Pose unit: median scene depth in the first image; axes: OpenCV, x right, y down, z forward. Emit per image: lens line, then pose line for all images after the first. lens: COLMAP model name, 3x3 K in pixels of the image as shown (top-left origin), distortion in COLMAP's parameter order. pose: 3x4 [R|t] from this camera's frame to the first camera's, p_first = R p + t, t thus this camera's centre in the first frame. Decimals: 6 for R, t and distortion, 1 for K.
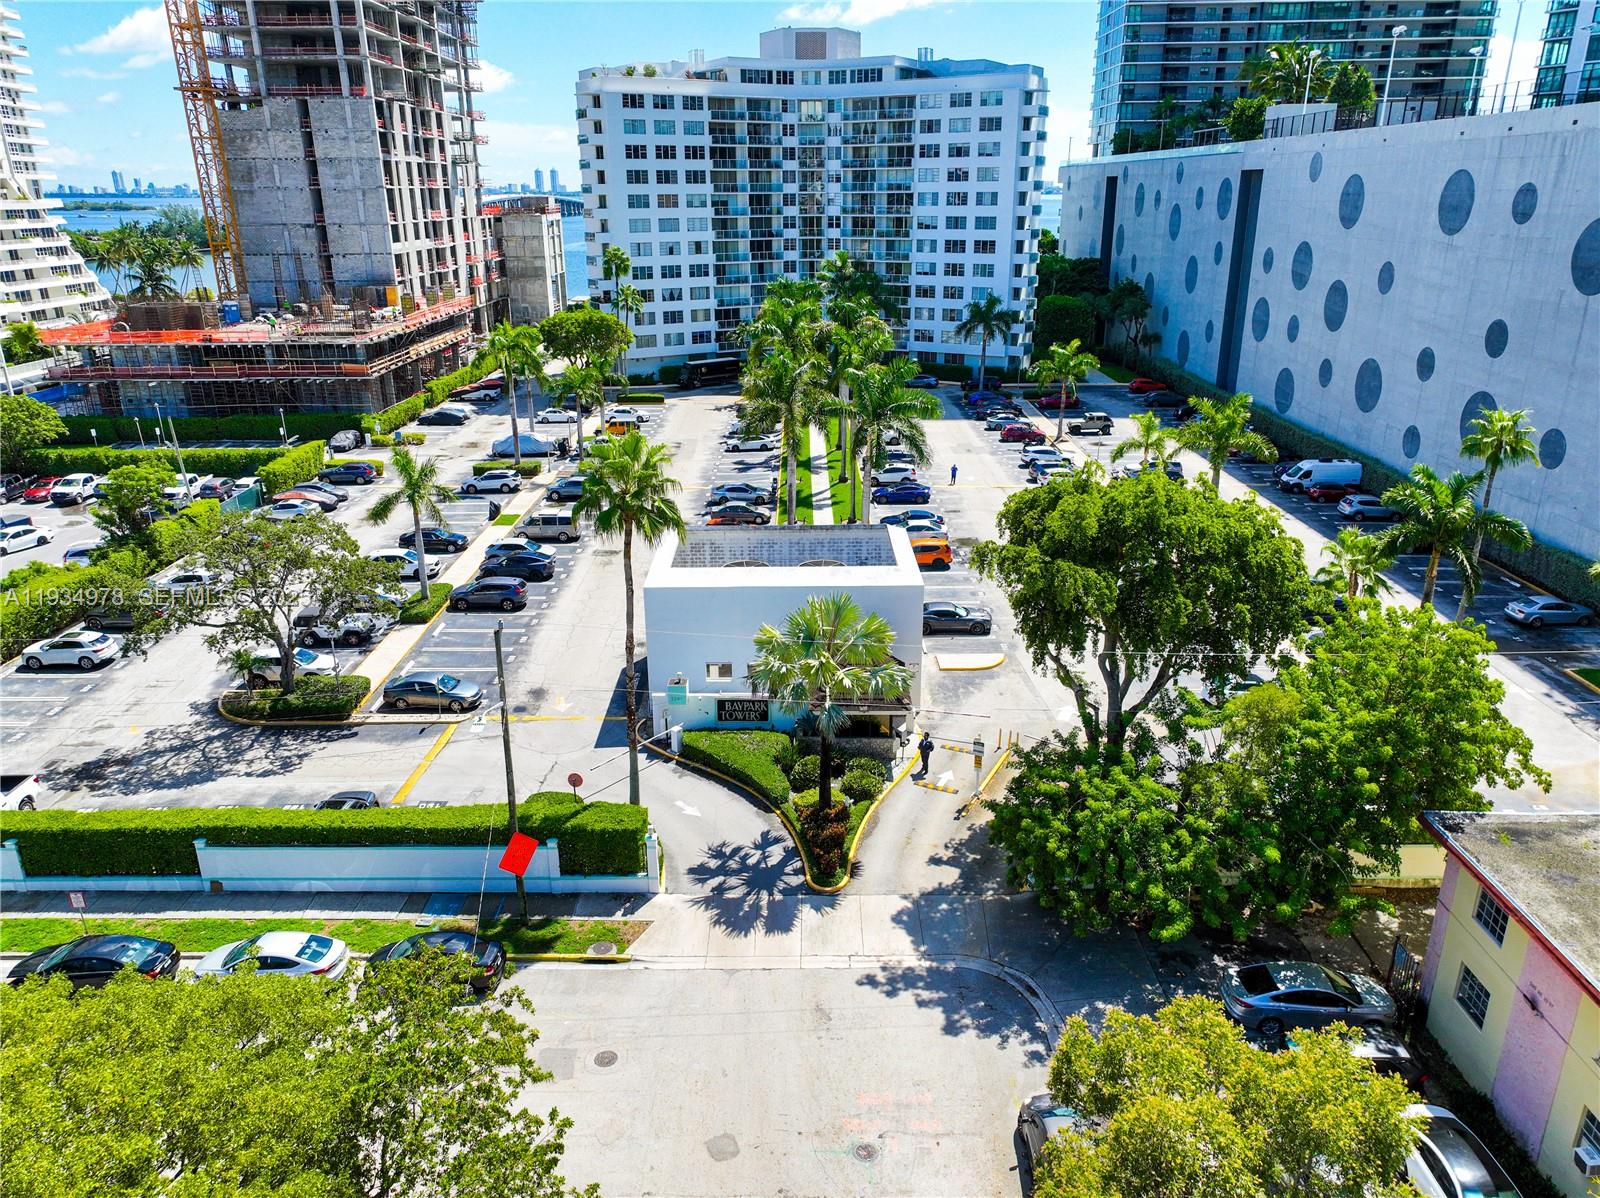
lens RADIAL K [[1121.9, 0, 800.0], [0, 1121.9, 599.0], [0, 0, 1]] dist [-0.004970, 0.023206]
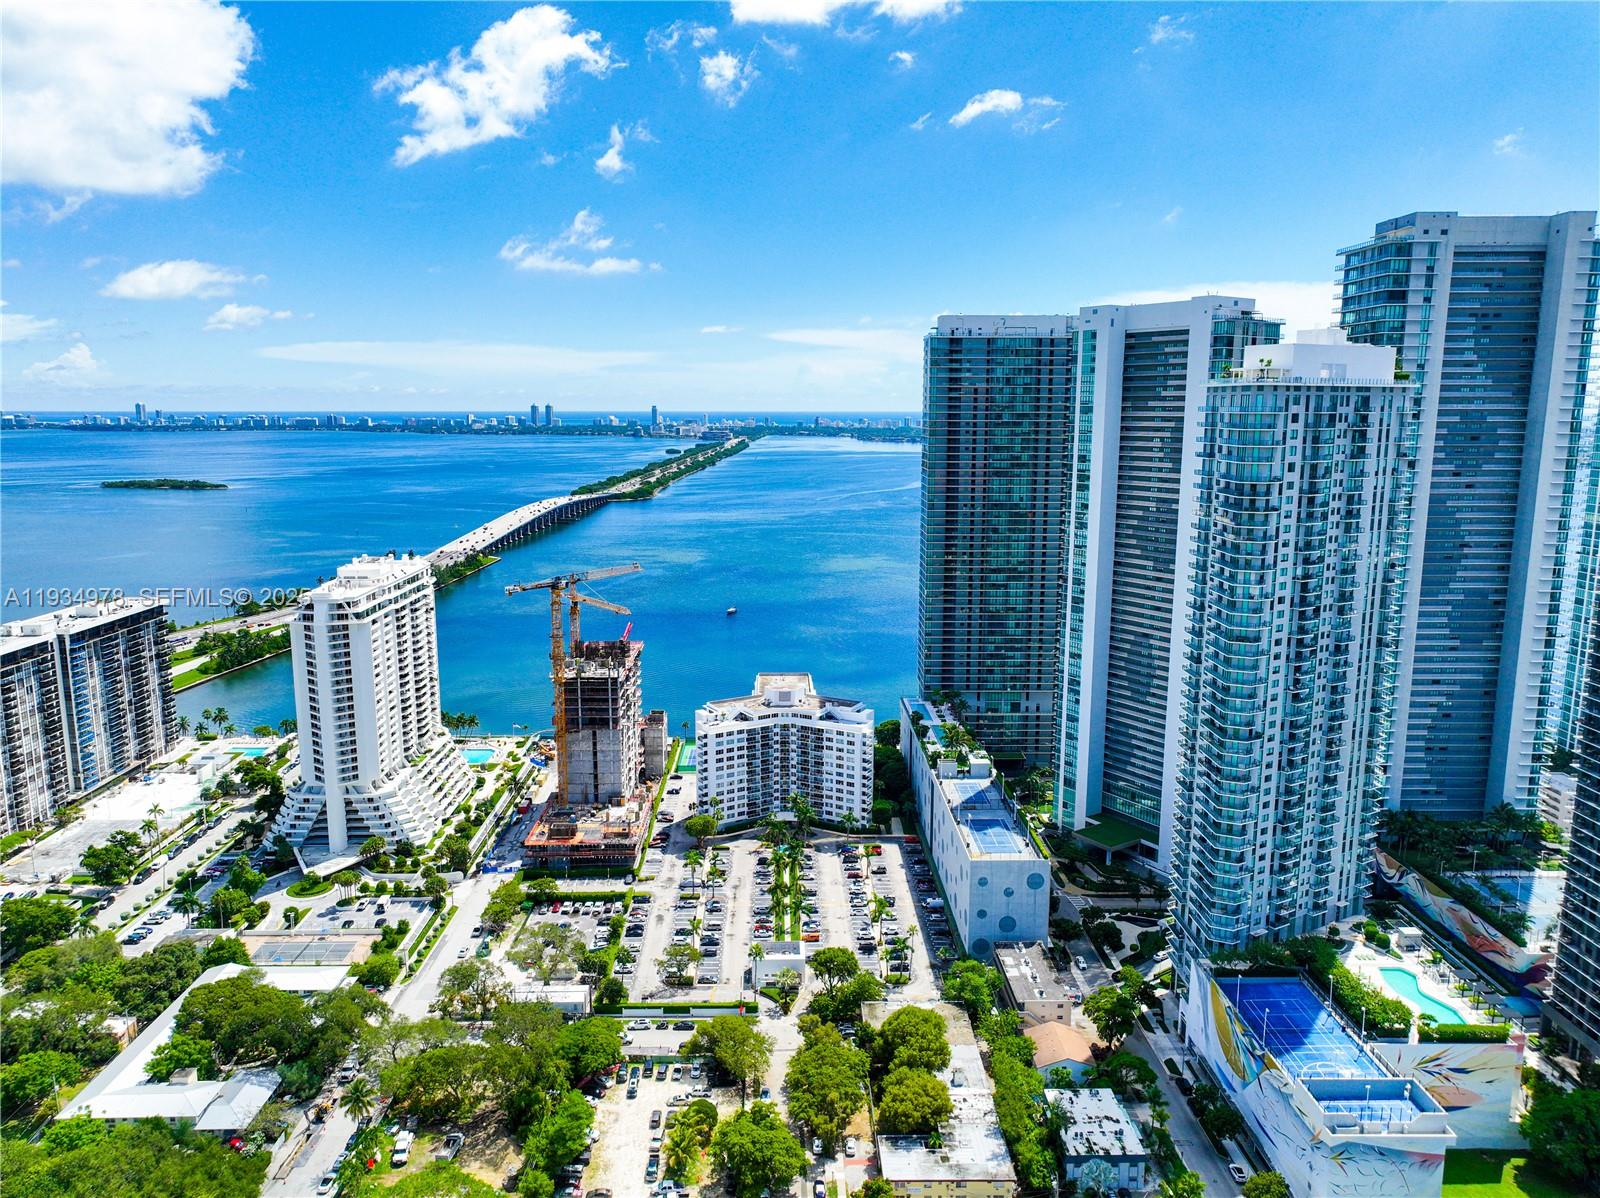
lens RADIAL K [[1113.7, 0, 800.0], [0, 1113.7, 599.0], [0, 0, 1]] dist [0.010641, 0.003936]
pose [[0.999752, 0.004069, 0.021880, -0.013056], [-0.000038, 0.983458, -0.181134, -0.269334], [-0.022255, 0.181088, 0.983215, -1.658512]]
